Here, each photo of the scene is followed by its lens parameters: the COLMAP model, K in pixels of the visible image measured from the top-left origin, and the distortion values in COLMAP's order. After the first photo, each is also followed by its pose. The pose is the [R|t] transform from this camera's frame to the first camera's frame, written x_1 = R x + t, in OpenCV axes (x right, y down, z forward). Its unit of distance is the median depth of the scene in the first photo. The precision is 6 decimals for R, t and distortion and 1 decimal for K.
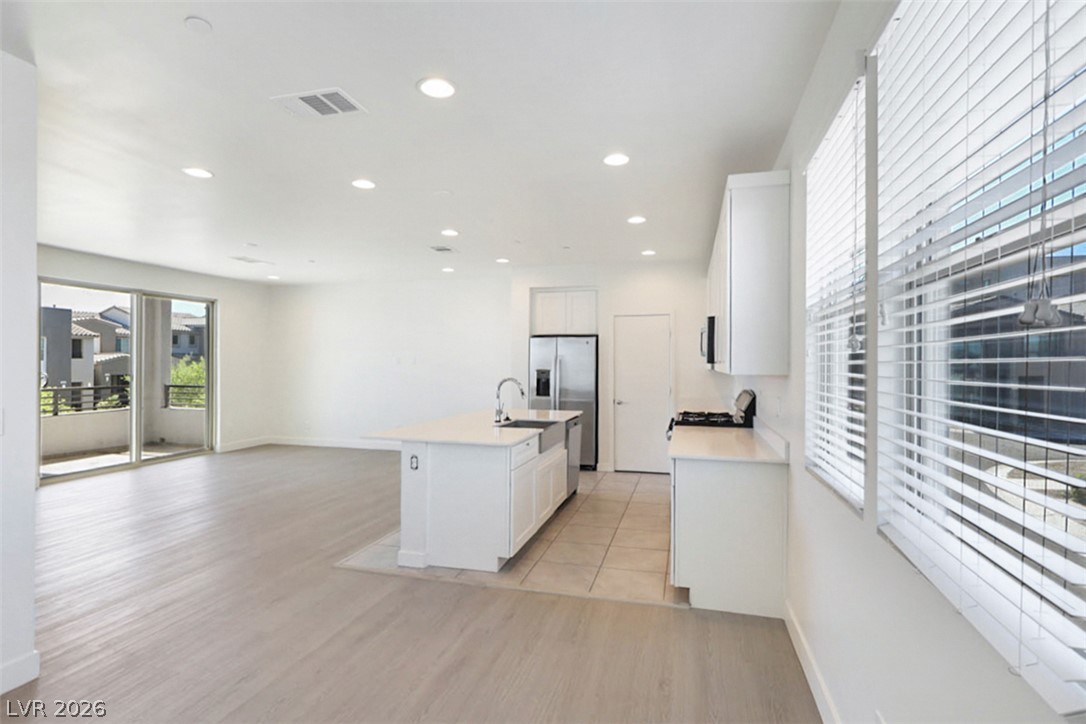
lens RADIAL K [[533.7, 0, 543.0], [0, 533.7, 362.0], [0, 0, 1]] dist [0.002999, 0.000577]
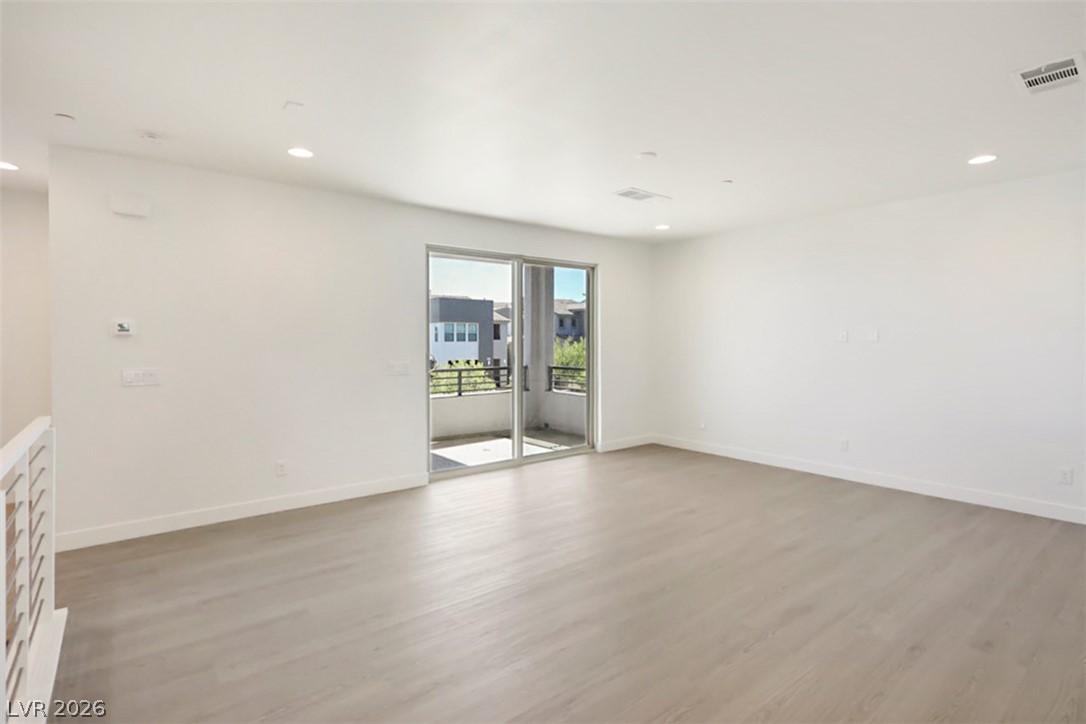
lens RADIAL K [[533.7, 0, 543.0], [0, 533.7, 362.0], [0, 0, 1]] dist [0.002999, 0.000577]
pose [[0.802447, 0.016591, -0.596493, -0.220960], [0.006511, 0.999310, 0.036554, 0.001554], [0.596688, -0.033217, 0.801785, 0.342551]]
